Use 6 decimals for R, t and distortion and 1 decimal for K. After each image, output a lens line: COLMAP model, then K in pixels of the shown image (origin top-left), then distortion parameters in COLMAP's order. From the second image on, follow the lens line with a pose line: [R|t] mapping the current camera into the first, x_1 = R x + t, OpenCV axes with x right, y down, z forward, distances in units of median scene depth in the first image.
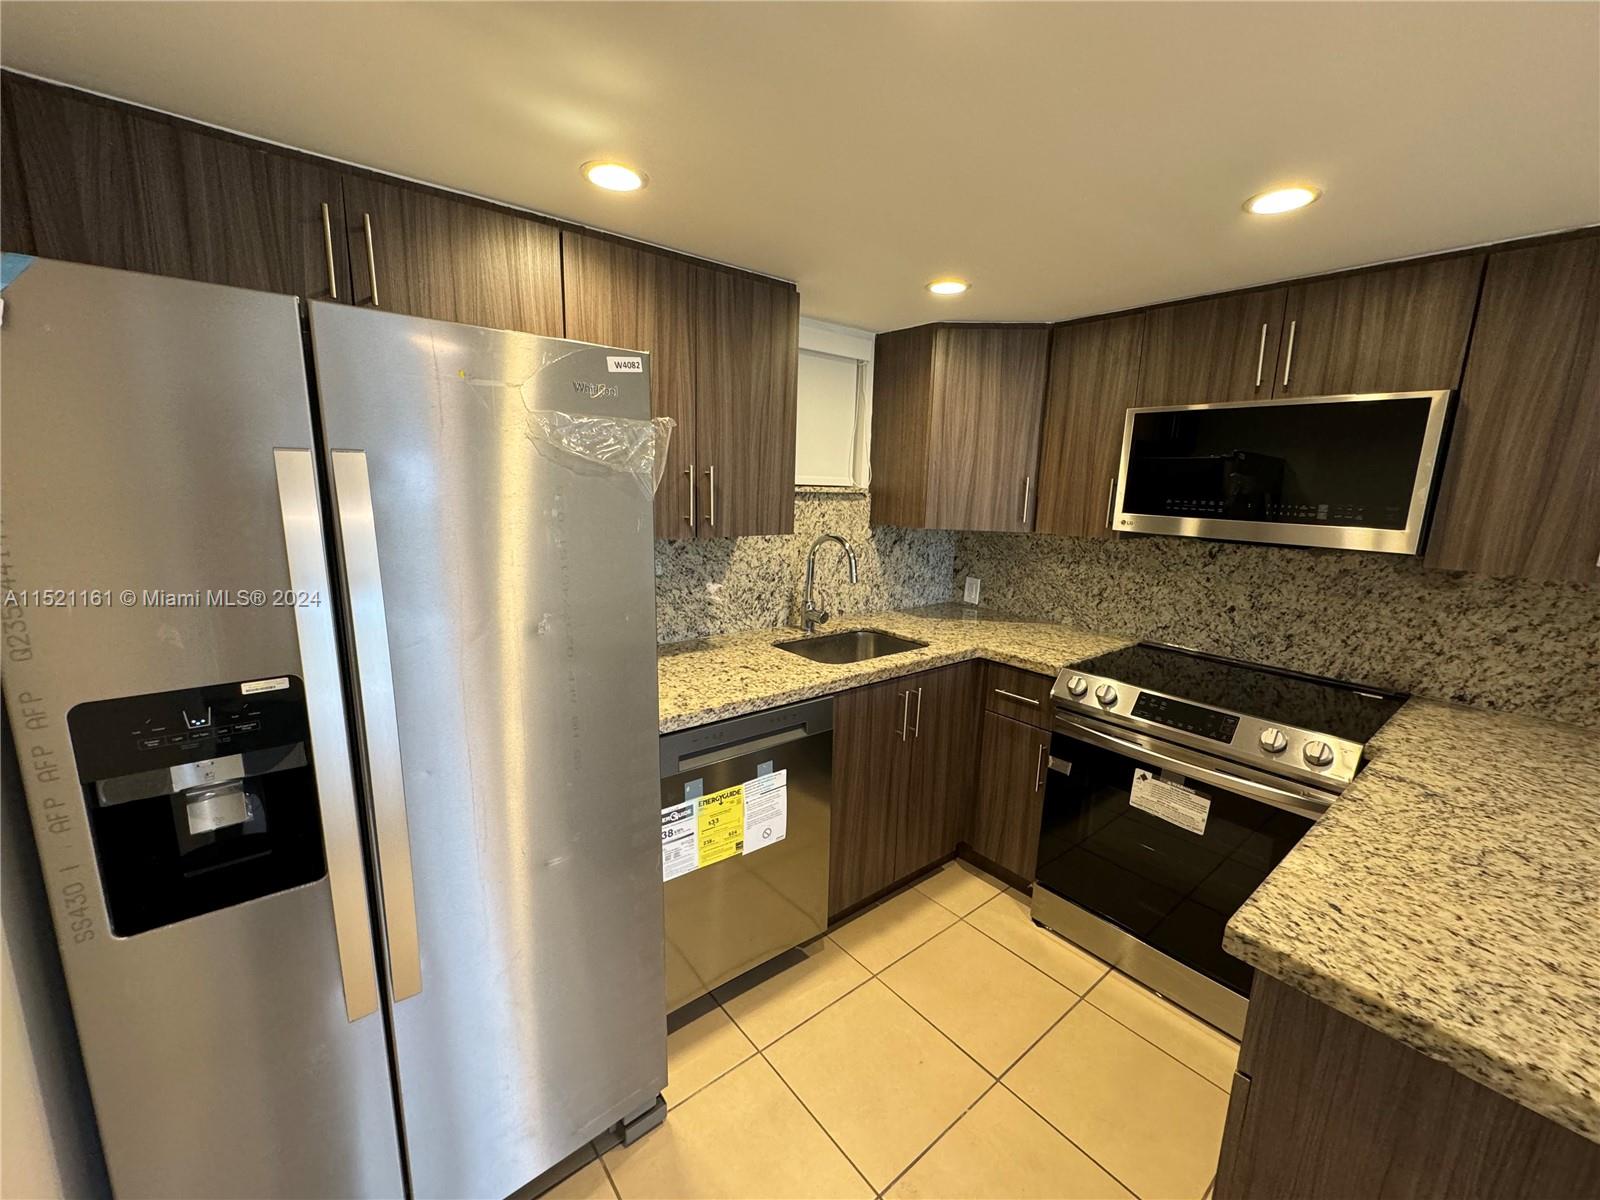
lens RADIAL K [[642.2, 0, 797.1], [0, 642.2, 612.1], [0, 0, 1]] dist [-0.001354, -0.000358]
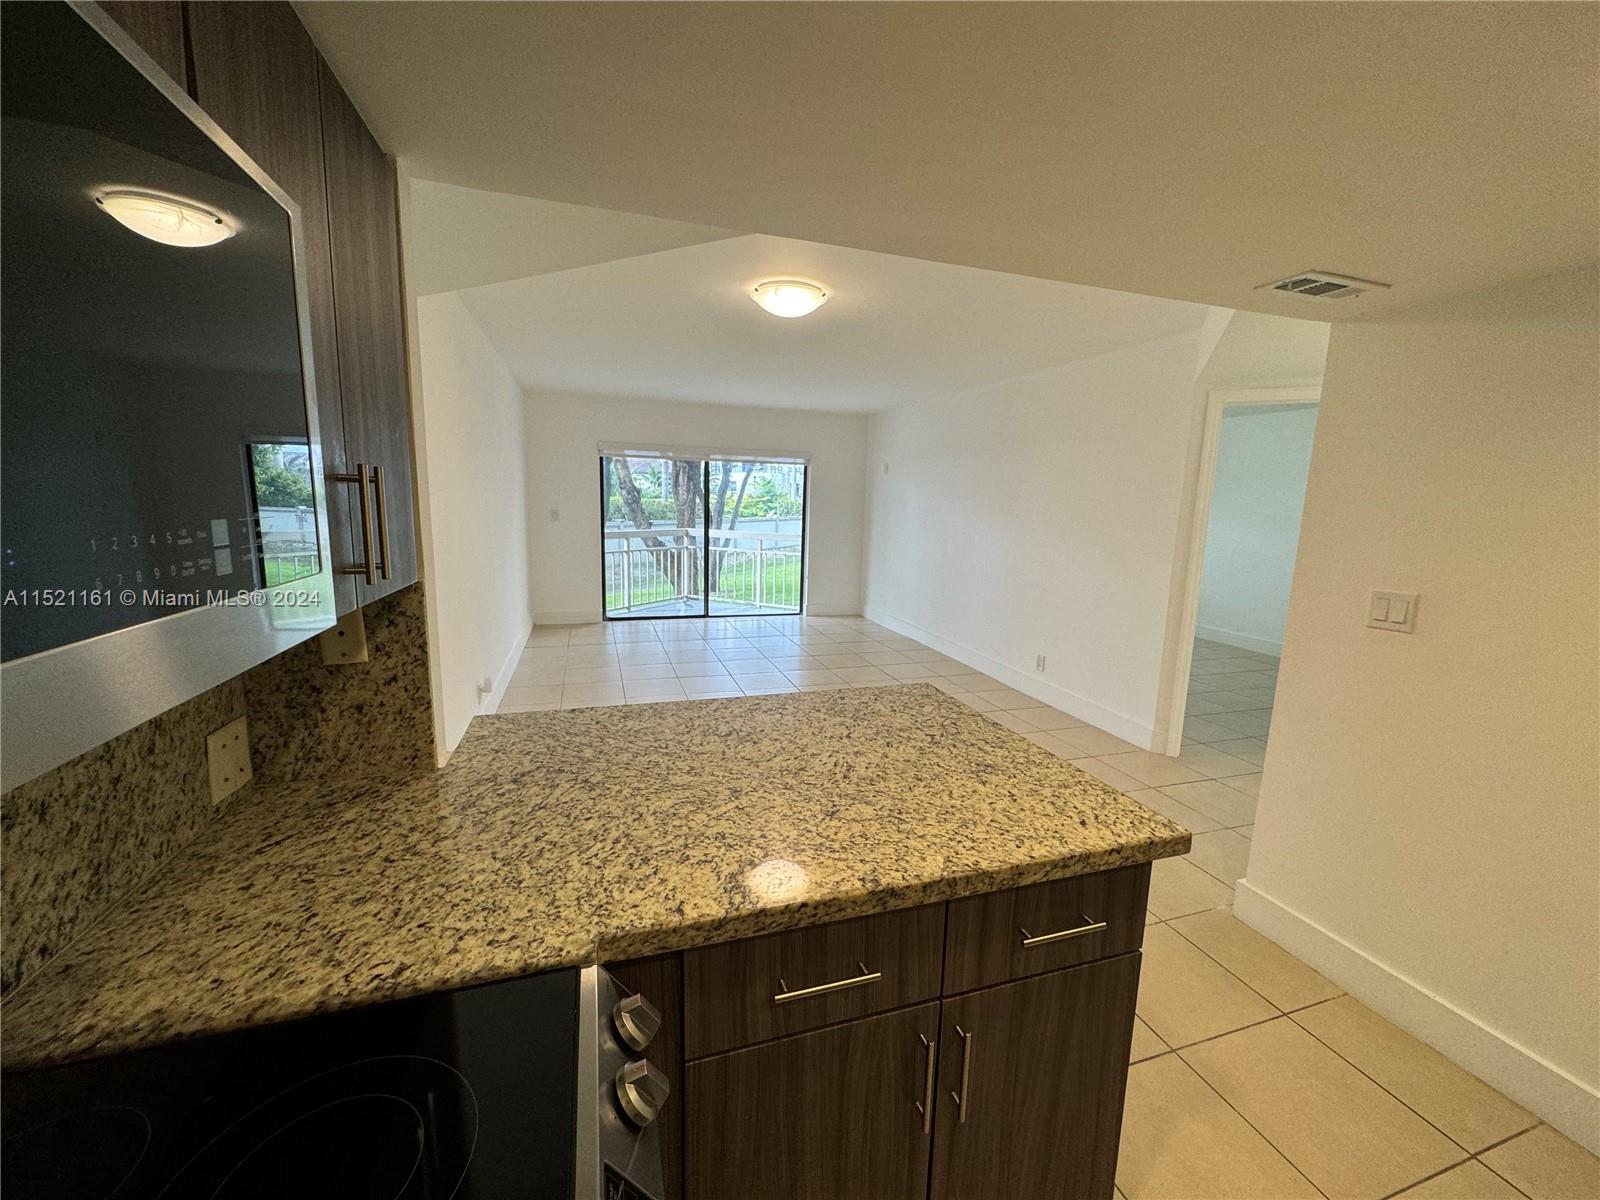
lens RADIAL K [[642.2, 0, 796.8], [0, 642.2, 601.9], [0, 0, 1]] dist [-0.001354, -0.000358]
pose [[-0.930736, -0.105194, 0.350235, 0.670040], [0.022717, 0.939252, 0.342477, -0.285615], [-0.364986, 0.326712, -0.871806, 1.513991]]
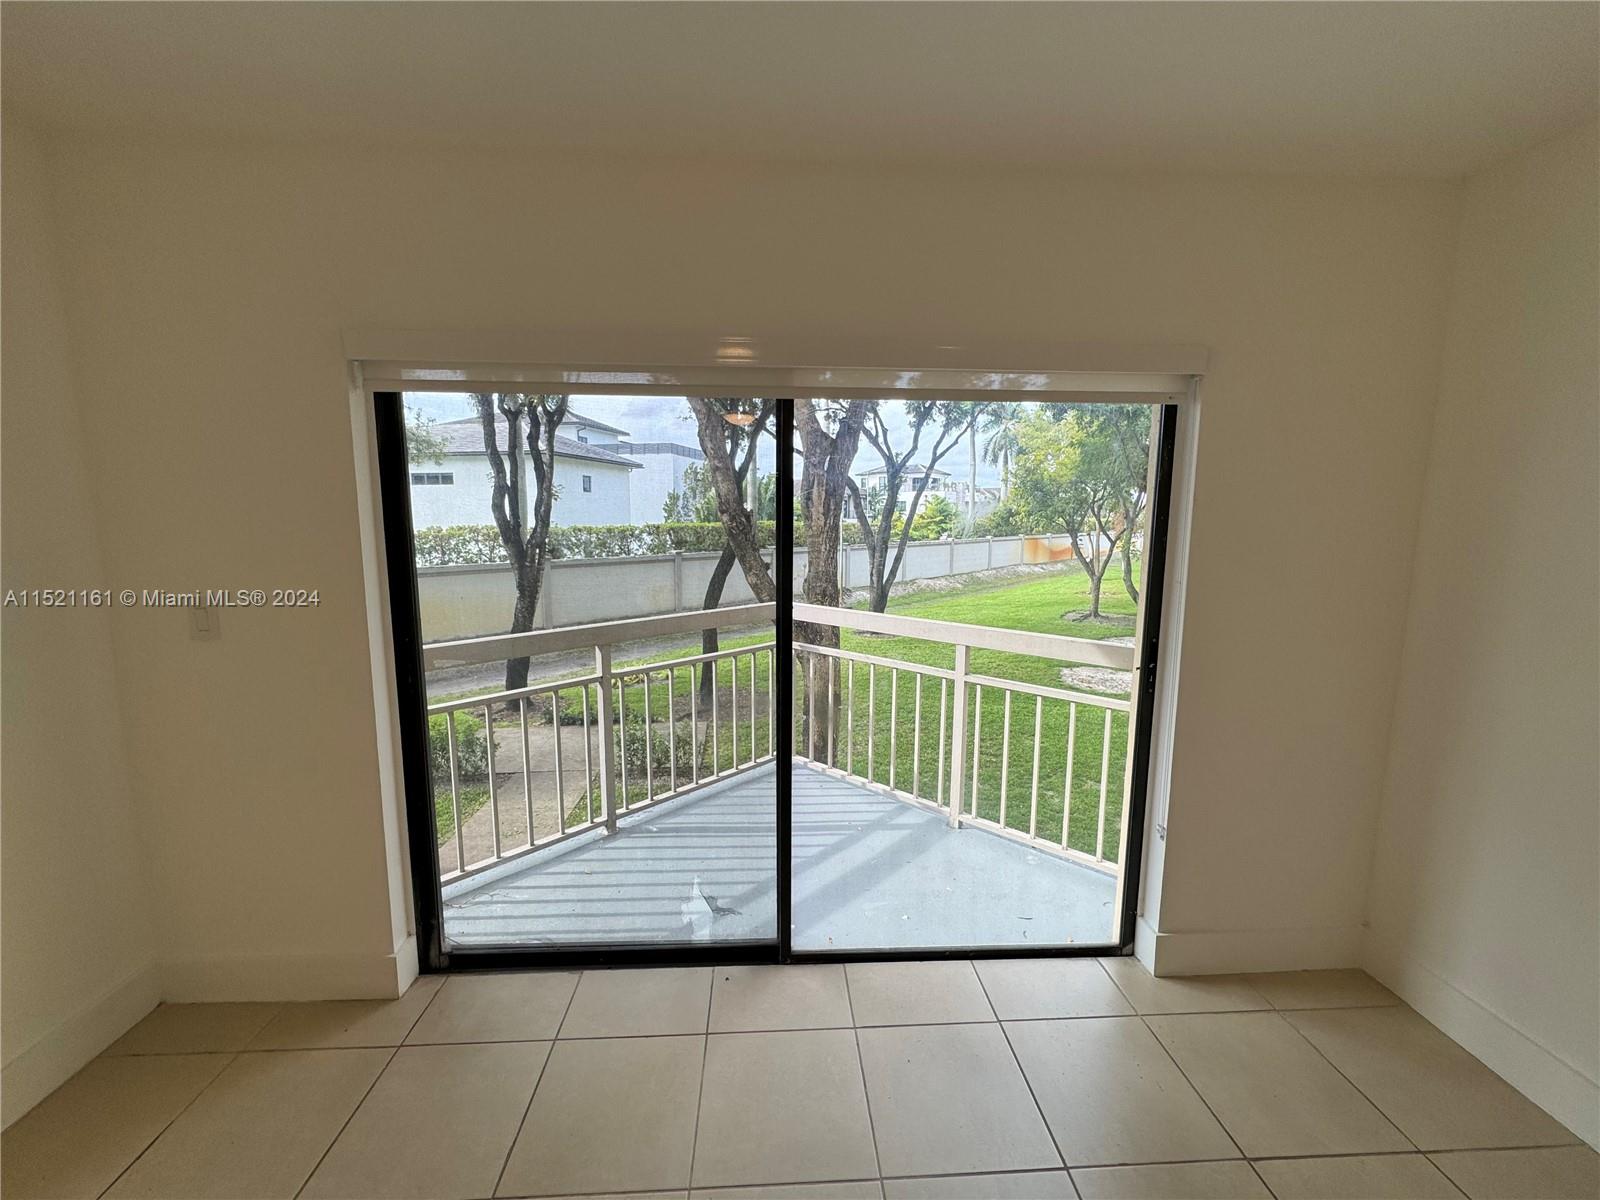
lens RADIAL K [[642.2, 0, 791.7], [0, 642.2, 597.4], [0, 0, 1]] dist [-0.001354, -0.000358]
pose [[-0.802589, -0.099682, 0.588145, 0.903799], [0.093994, 0.952492, 0.289698, -0.192138], [-0.589081, 0.287791, -0.755090, 1.047617]]
